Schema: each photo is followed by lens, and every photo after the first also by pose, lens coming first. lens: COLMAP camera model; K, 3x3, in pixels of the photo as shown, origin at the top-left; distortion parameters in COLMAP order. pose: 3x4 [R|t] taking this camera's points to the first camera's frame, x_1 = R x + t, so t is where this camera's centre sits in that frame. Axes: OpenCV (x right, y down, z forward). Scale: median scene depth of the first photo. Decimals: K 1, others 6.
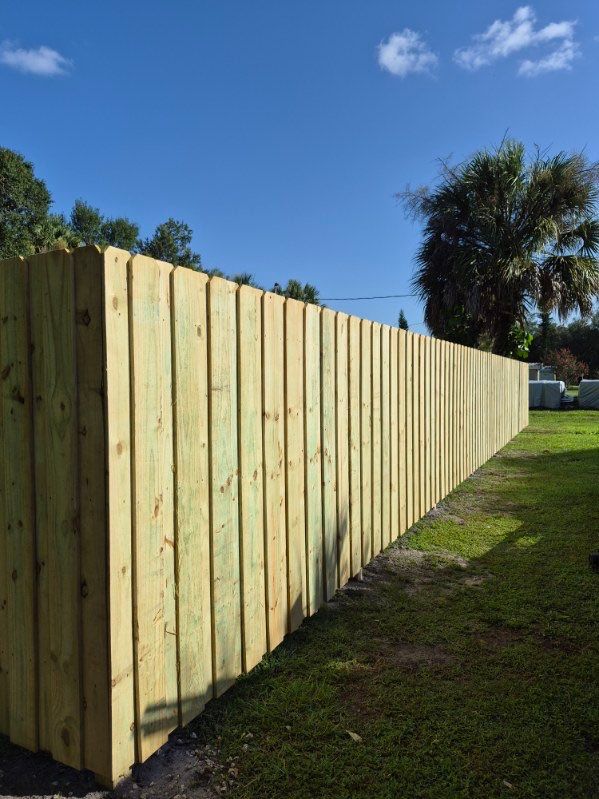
lens RADIAL K [[565.5, 0, 299.5], [0, 565.5, 399.5], [0, 0, 1]] dist [0.126905, -0.232246]
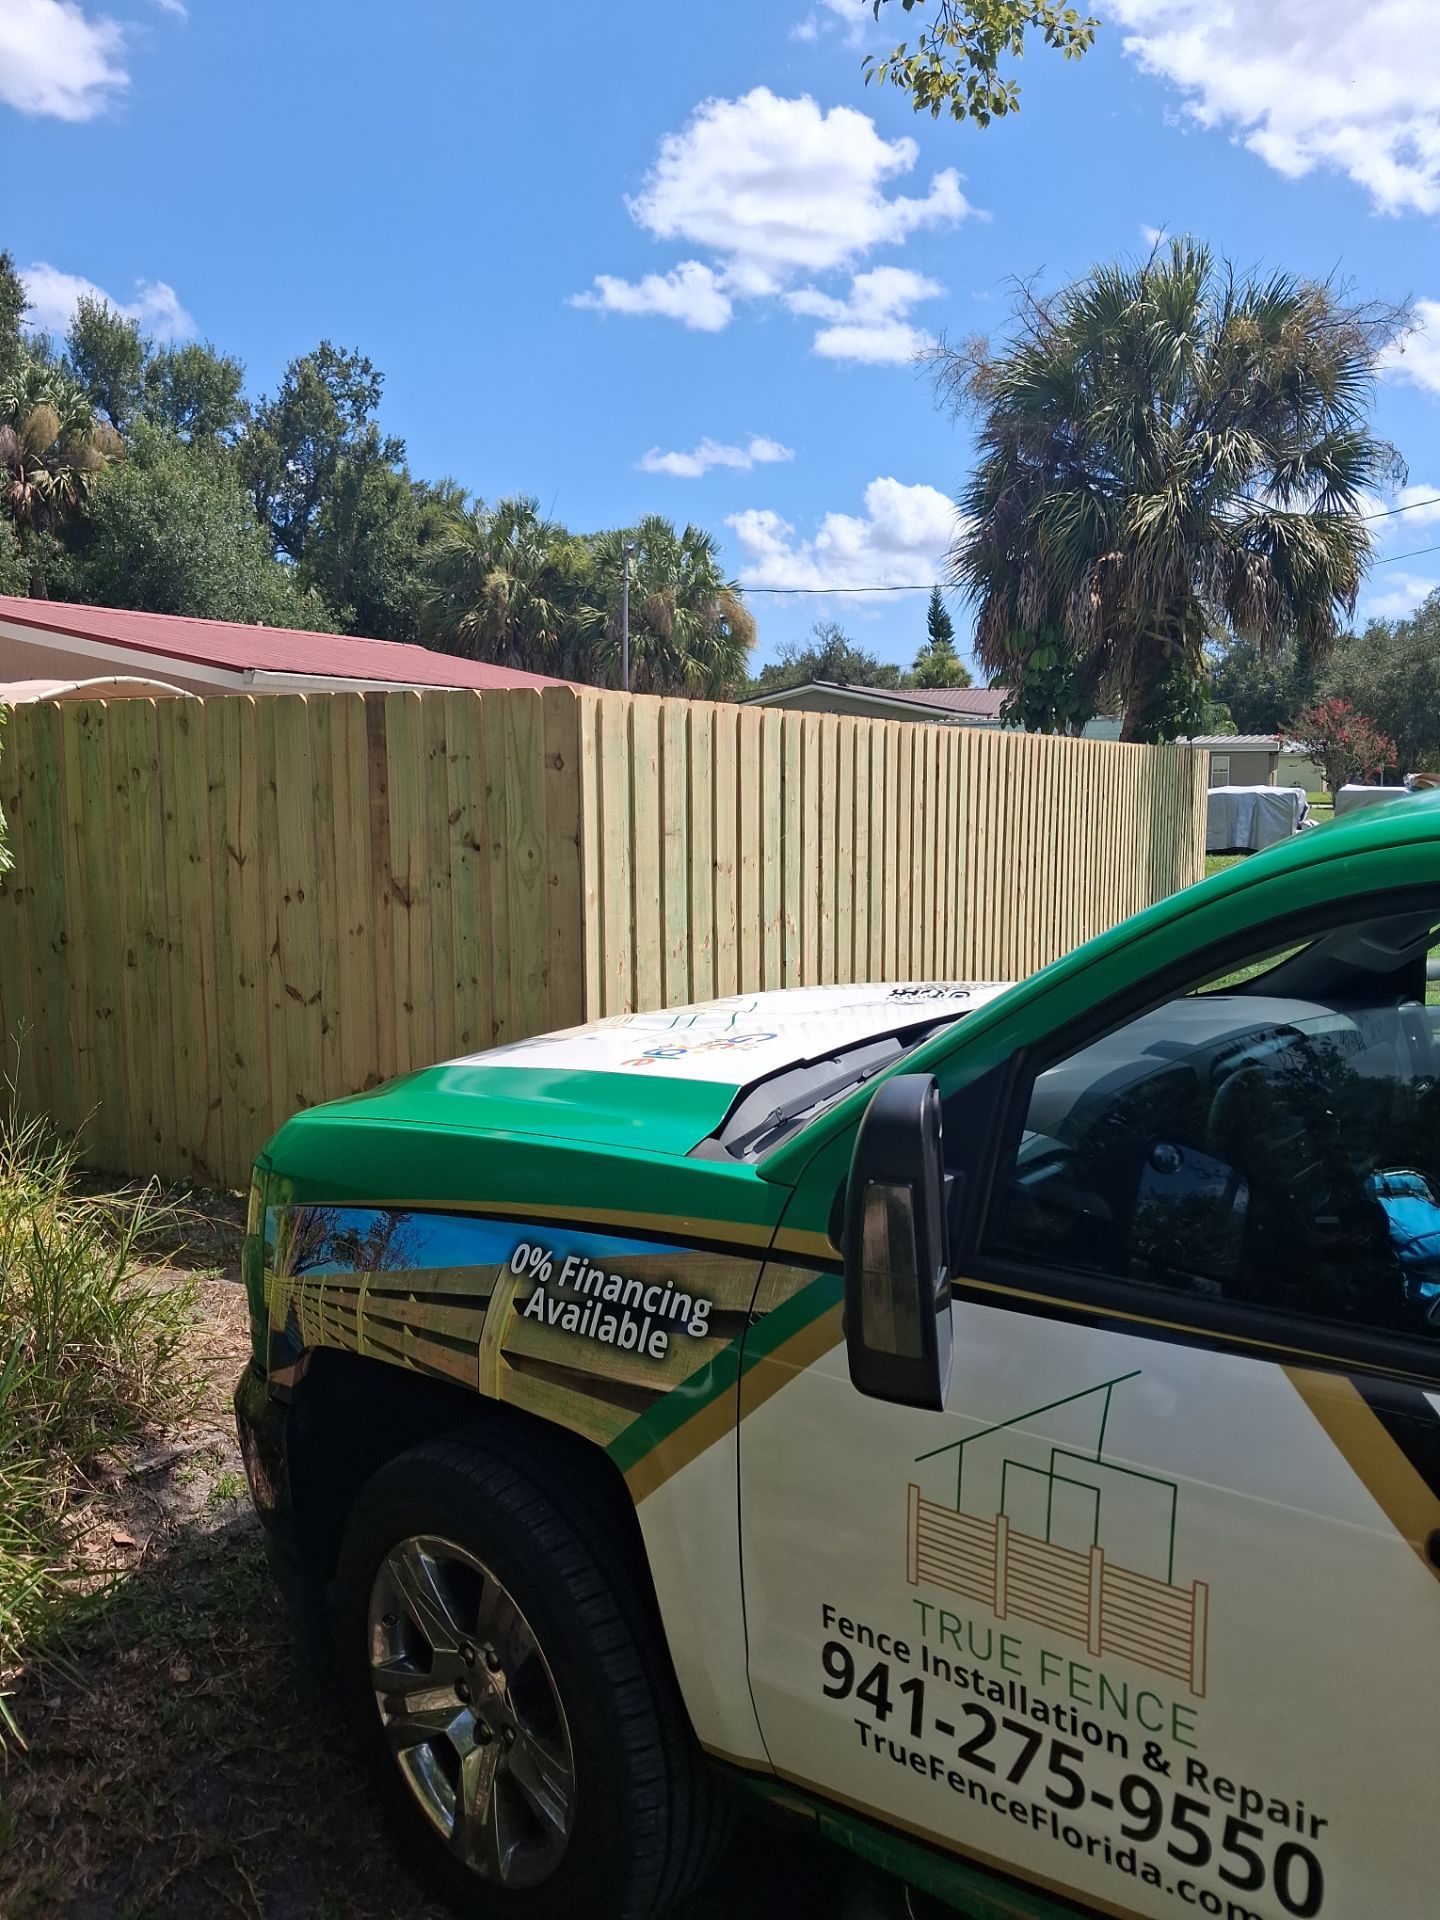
lens RADIAL K [[1358.9, 0, 720.0], [0, 1358.9, 960.0], [0, 0, 1]] dist [0.126905, -0.232246]
pose [[0.999550, -0.000008, 0.029996, -0.157844], [-0.002792, 0.995633, 0.093309, -0.024200], [-0.029866, -0.093351, 0.995185, -1.213055]]
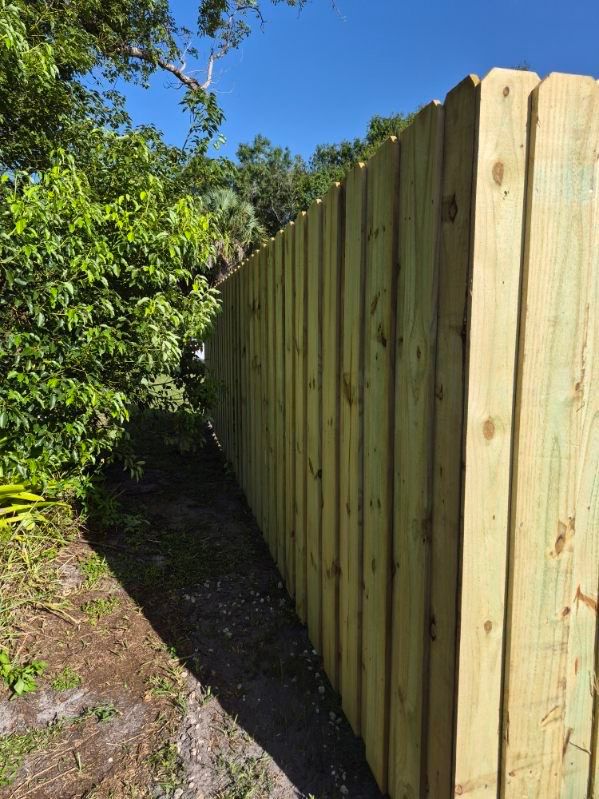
lens RADIAL K [[569.4, 0, 274.9], [0, 569.4, 393.9], [0, 0, 1]] dist [0.048167, -0.047992]
pose [[0.626409, 0.100473, -0.772992, -0.000172], [-0.031363, 0.994104, 0.103797, -0.004259], [0.778863, -0.040776, 0.625867, 0.431115]]
